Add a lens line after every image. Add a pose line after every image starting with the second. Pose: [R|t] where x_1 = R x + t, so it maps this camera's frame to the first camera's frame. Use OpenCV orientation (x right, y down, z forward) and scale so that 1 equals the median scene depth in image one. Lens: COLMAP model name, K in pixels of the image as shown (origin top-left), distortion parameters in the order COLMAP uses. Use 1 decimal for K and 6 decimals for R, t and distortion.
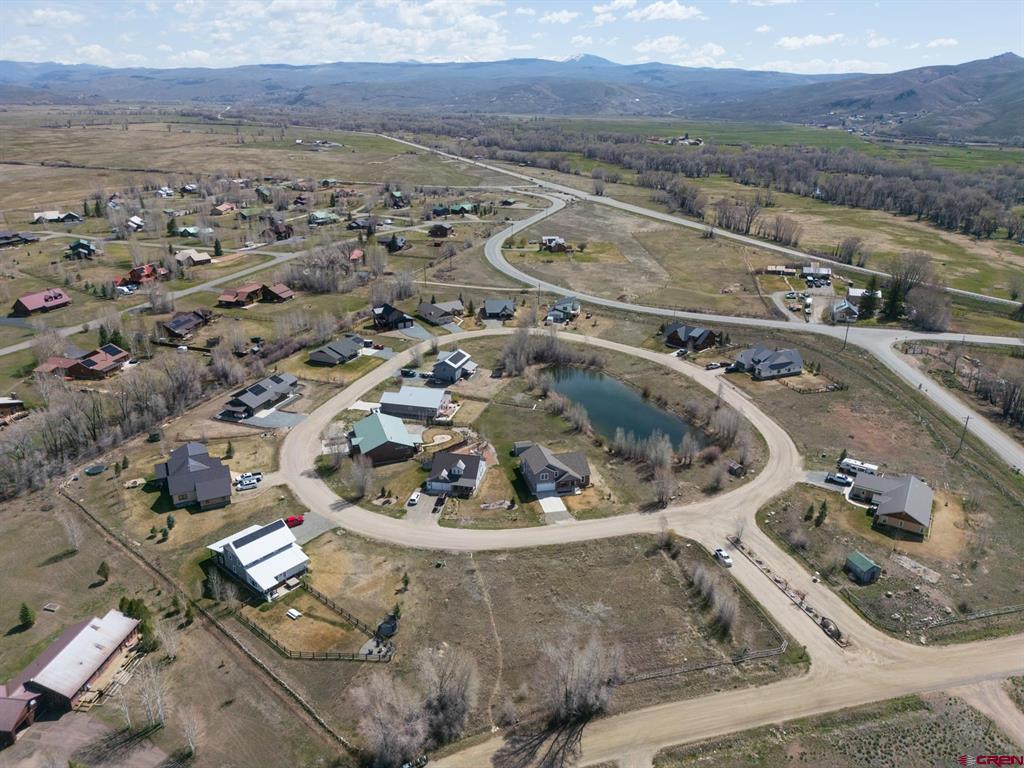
lens RADIAL K [[714.2, 0, 512.0], [0, 714.2, 384.0], [0, 0, 1]] dist [0.072949, -0.069340]
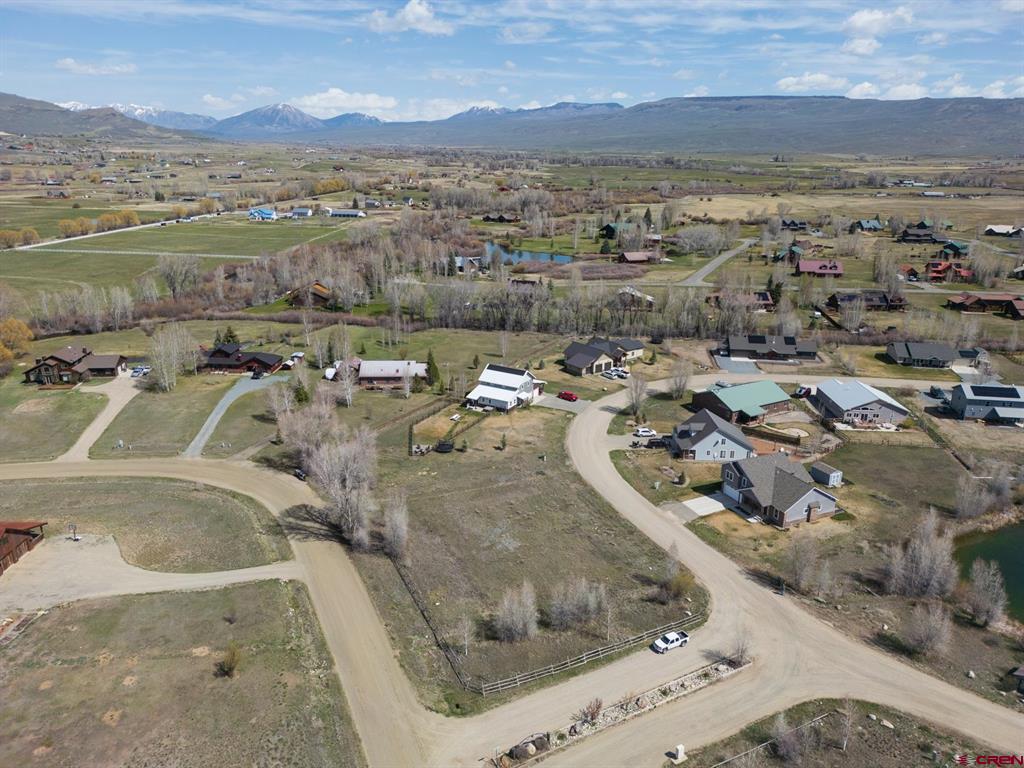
lens RADIAL K [[714.2, 0, 512.0], [0, 714.2, 384.0], [0, 0, 1]] dist [0.072949, -0.069340]
pose [[0.185719, 0.299971, -0.935696, 0.468438], [-0.368658, 0.903971, 0.216628, -0.023845], [0.910823, 0.304720, 0.278471, 0.387694]]
